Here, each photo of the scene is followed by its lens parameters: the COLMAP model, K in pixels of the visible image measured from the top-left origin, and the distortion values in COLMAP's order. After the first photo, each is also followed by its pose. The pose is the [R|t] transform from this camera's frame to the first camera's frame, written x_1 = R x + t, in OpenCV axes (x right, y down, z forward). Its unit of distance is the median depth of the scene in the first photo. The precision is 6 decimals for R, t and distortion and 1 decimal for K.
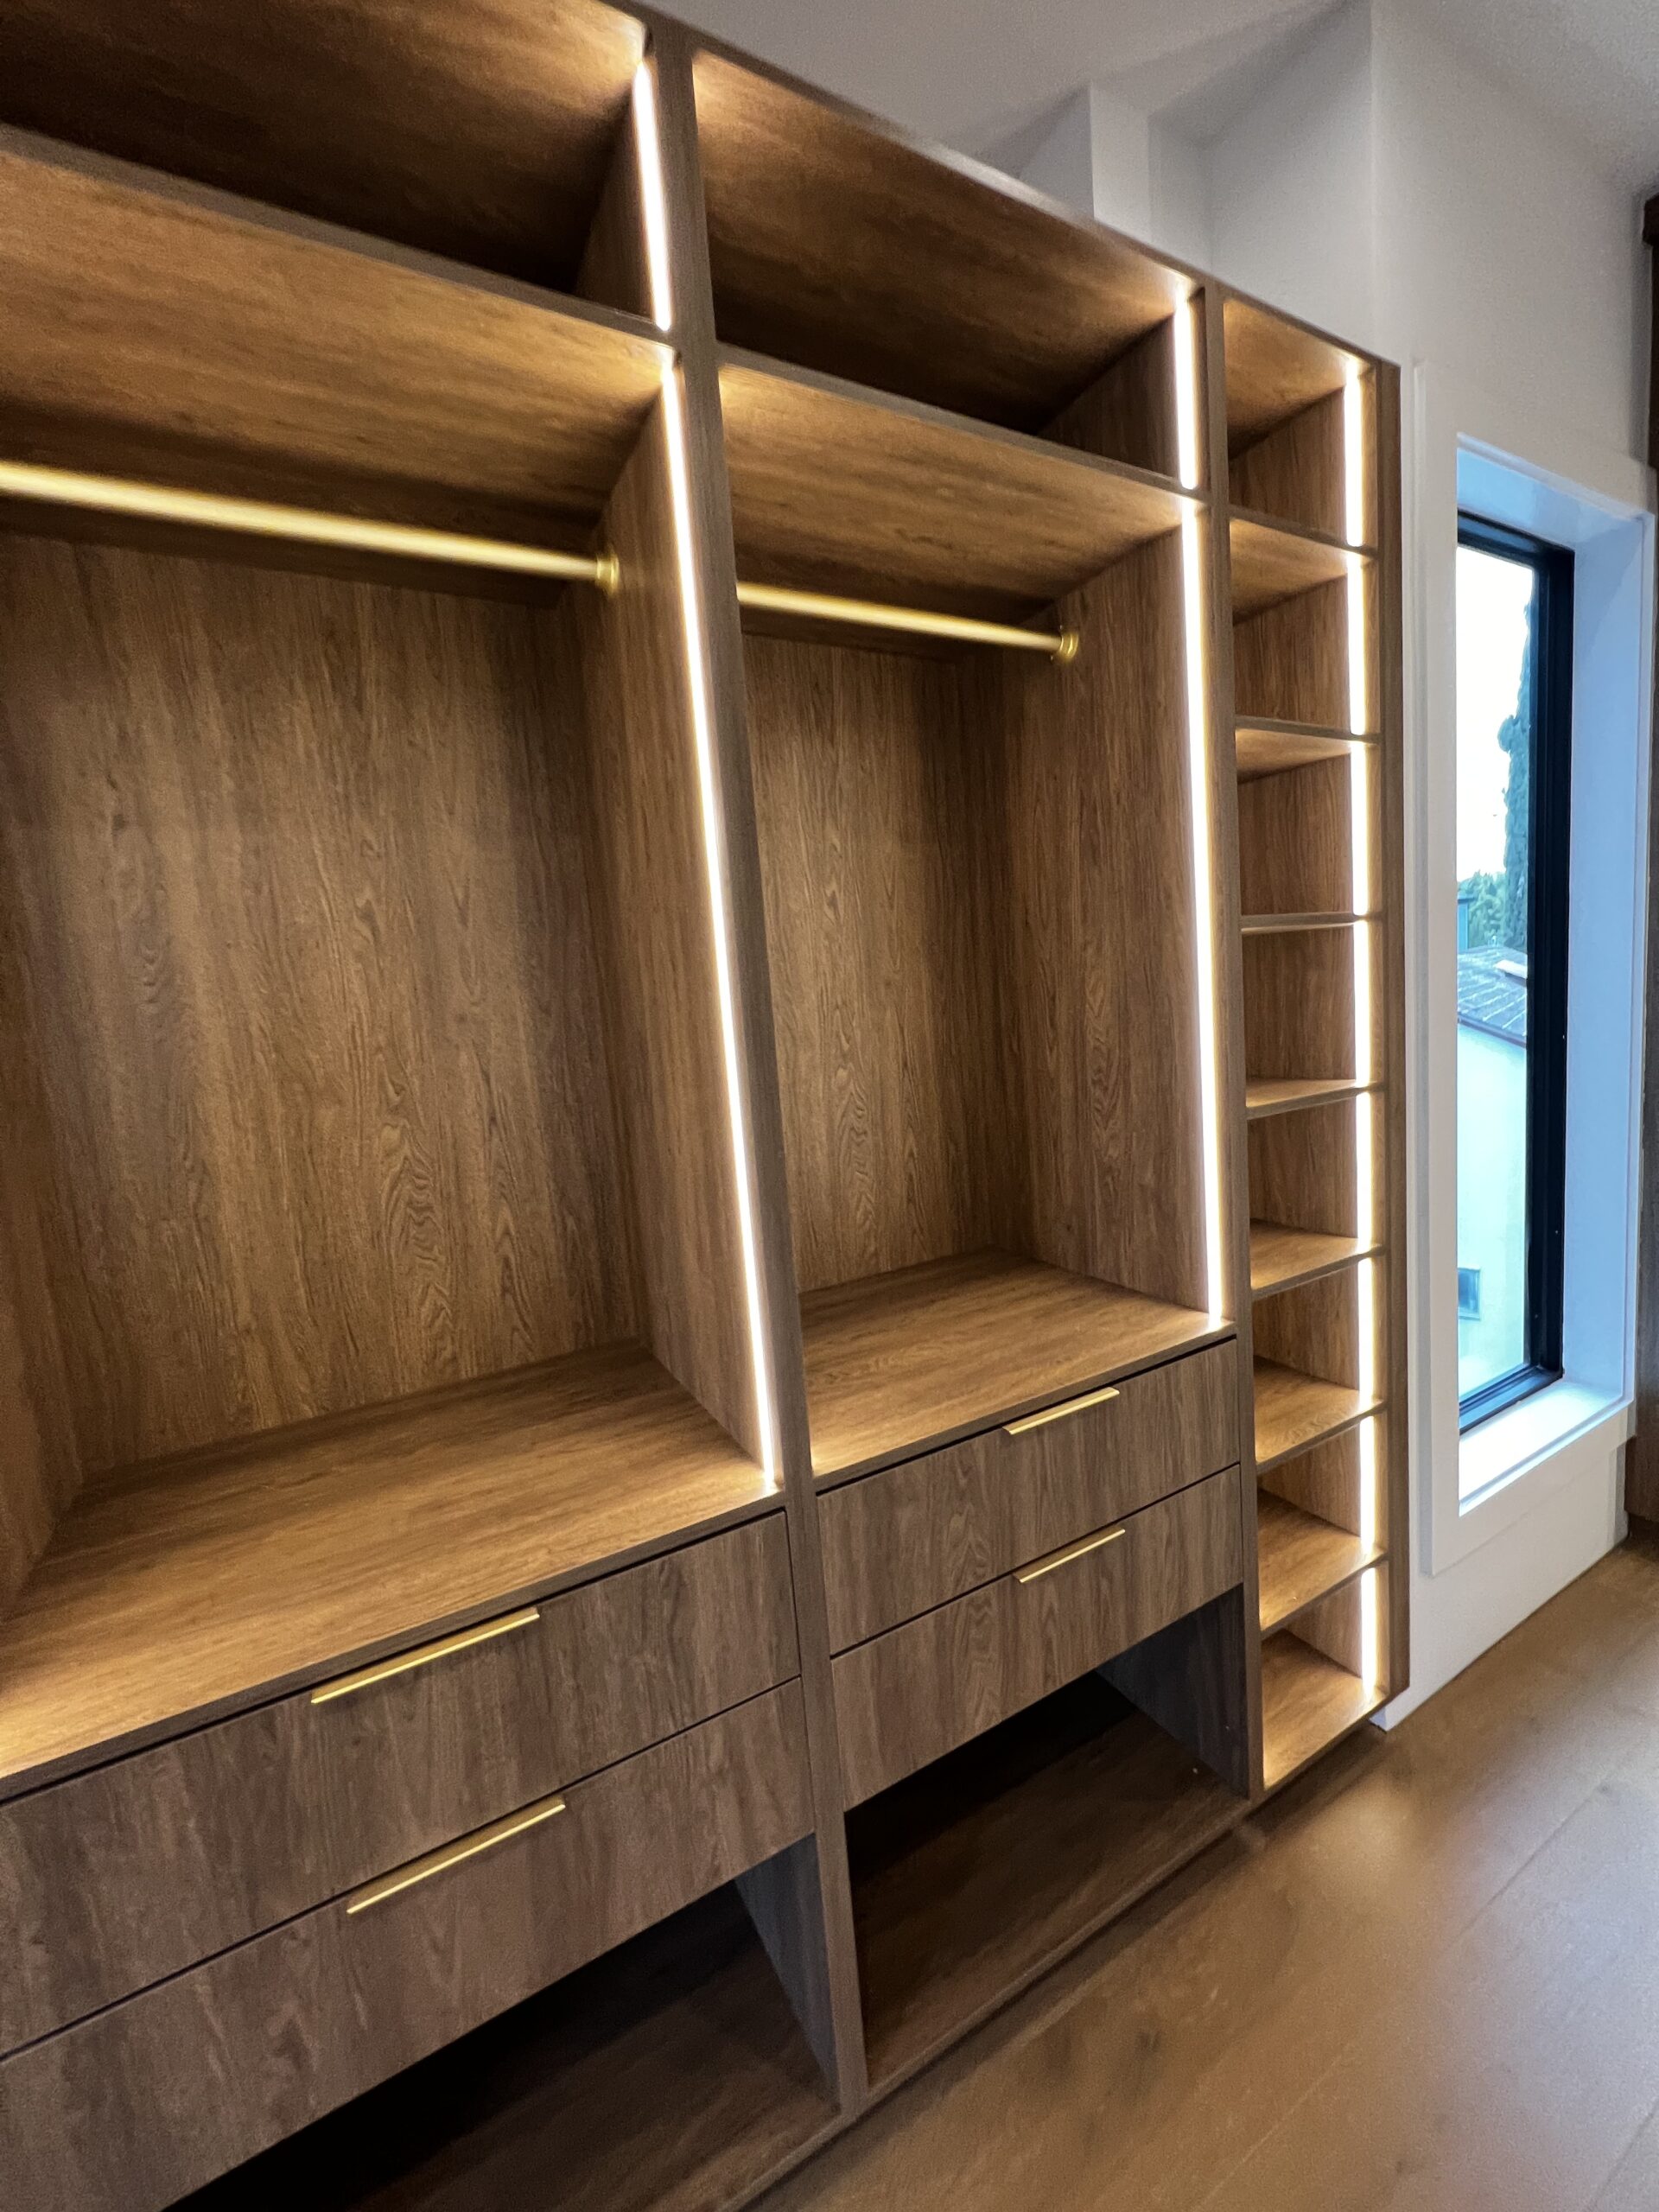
lens RADIAL K [[880.4, 0, 820.2], [0, 880.4, 1095.2], [0, 0, 1]] dist [-0.000745, 0.000065]
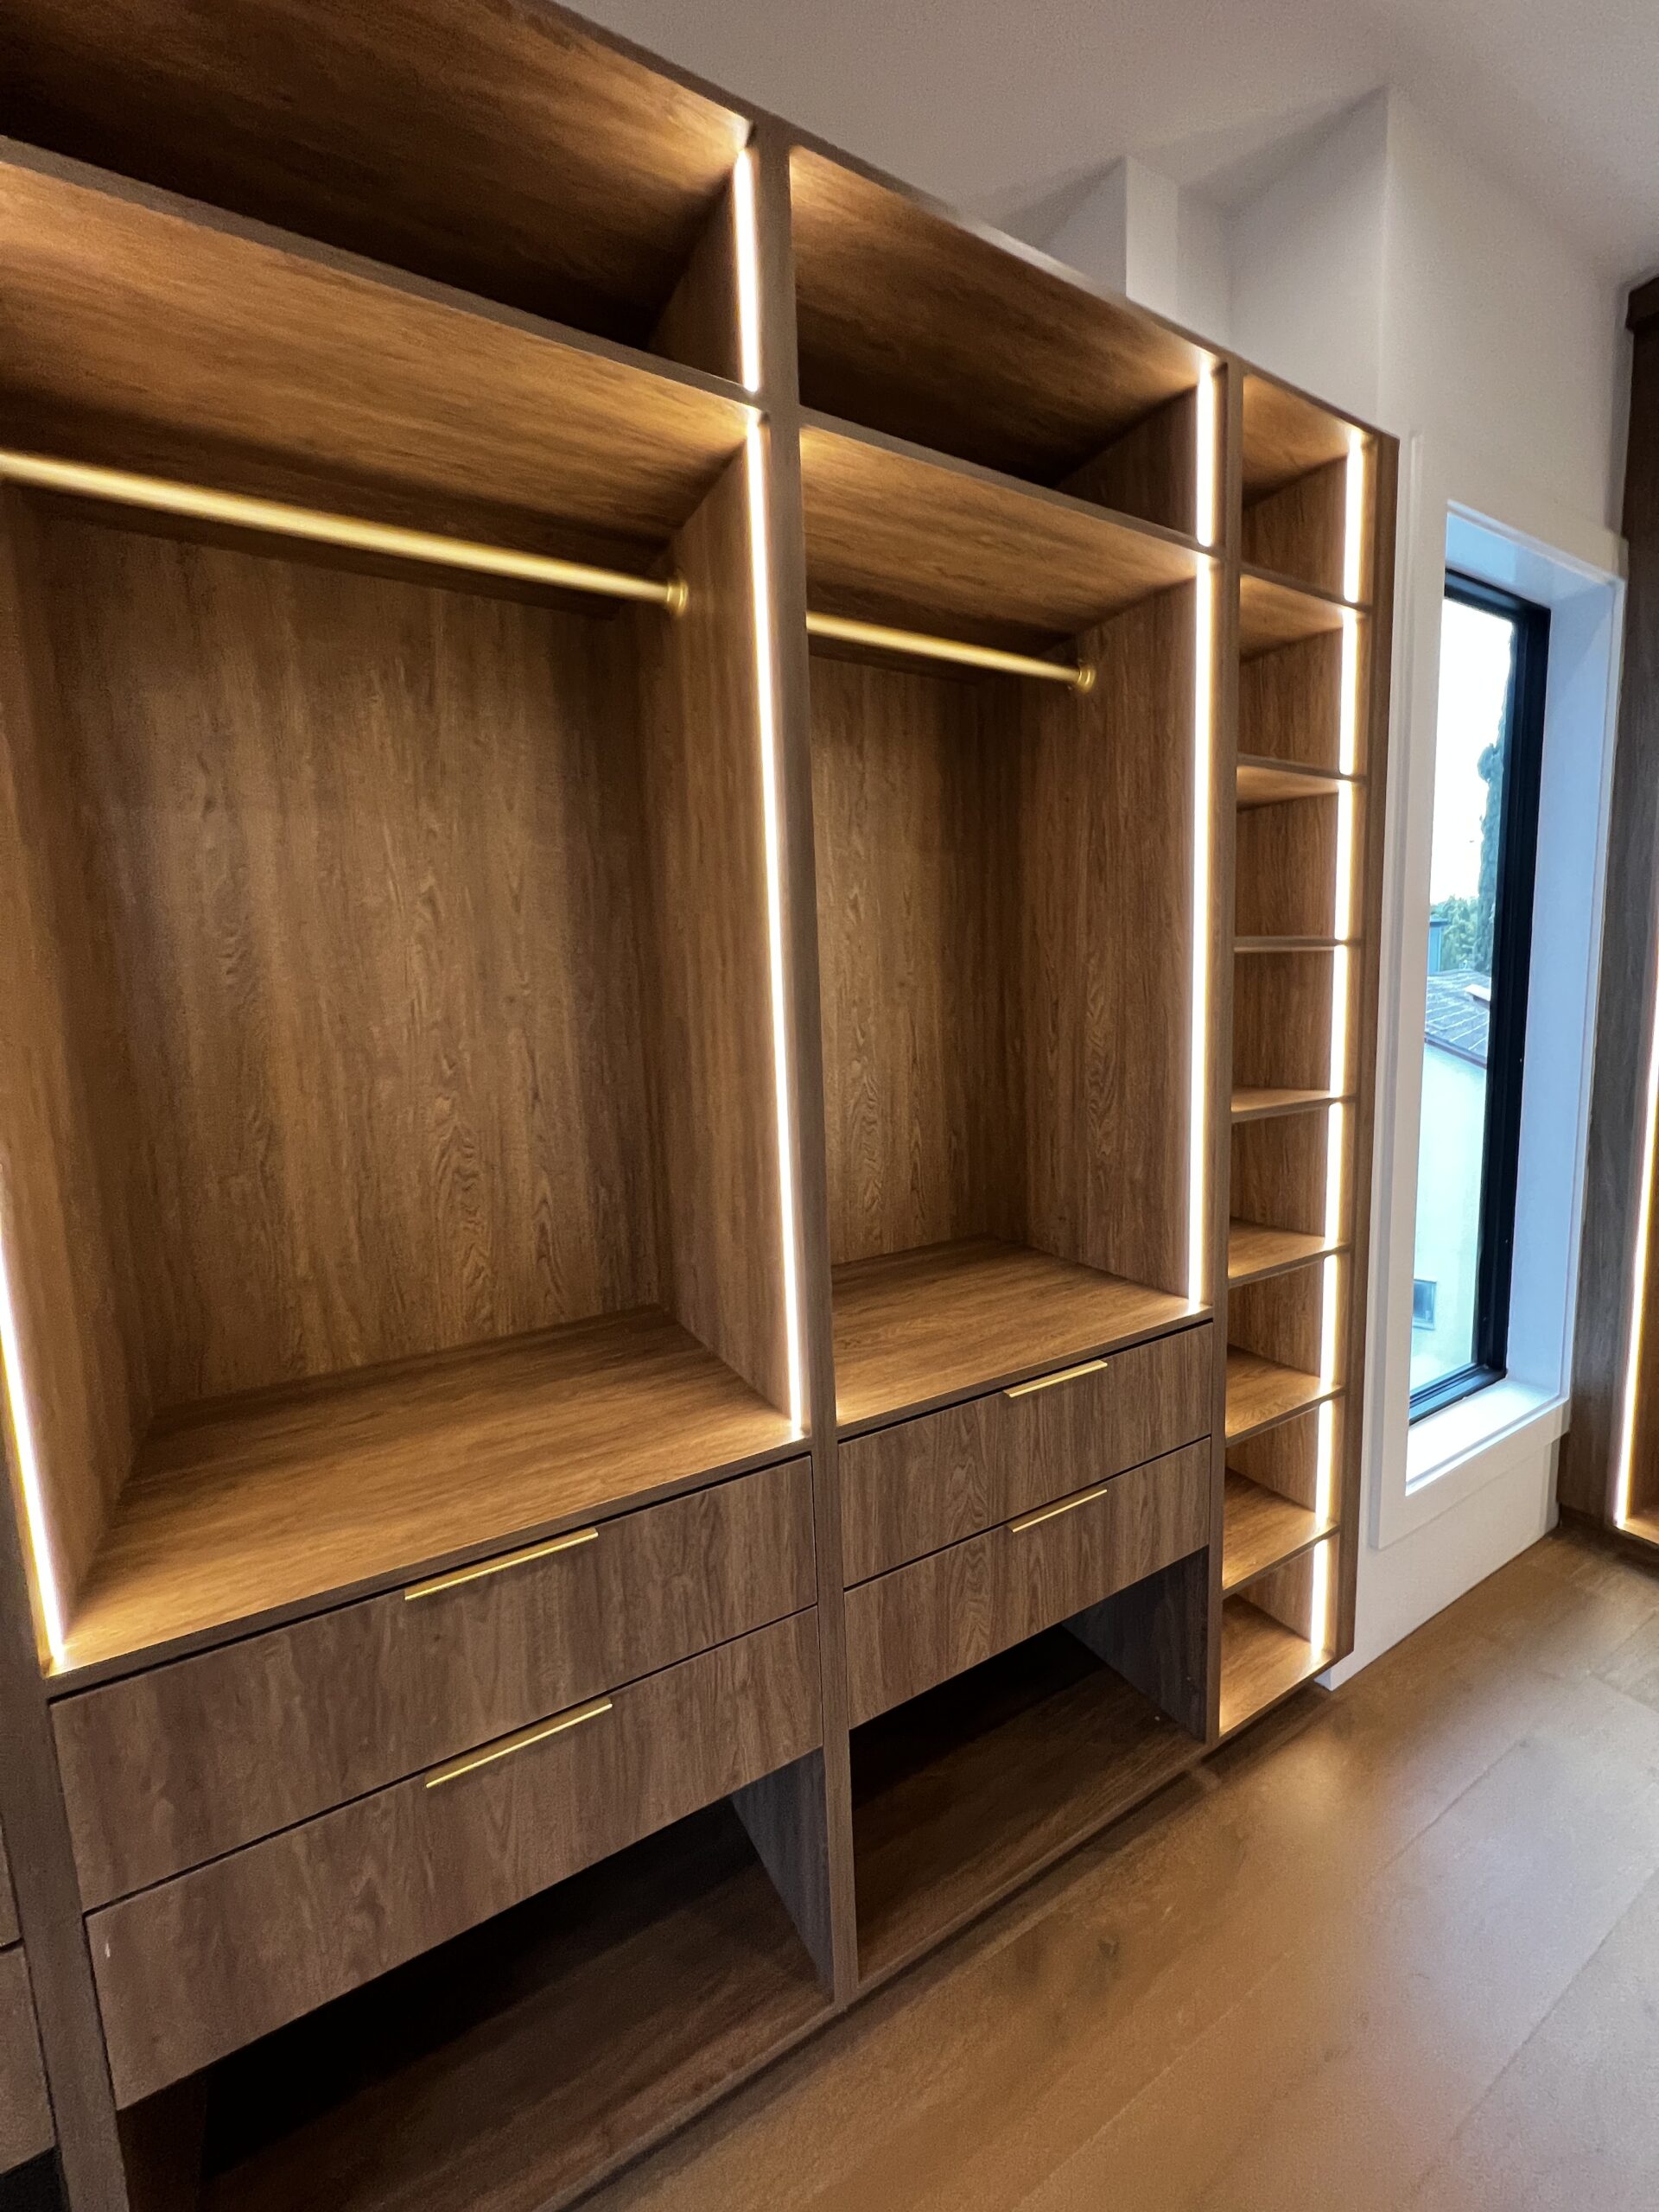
lens RADIAL K [[880.4, 0, 820.2], [0, 880.4, 1095.2], [0, 0, 1]] dist [-0.000745, 0.000065]
pose [[0.998863, 0.040233, 0.025577, -0.058662], [-0.040412, 0.999162, 0.006540, 0.007215], [-0.025292, -0.007566, 0.999651, -0.086571]]
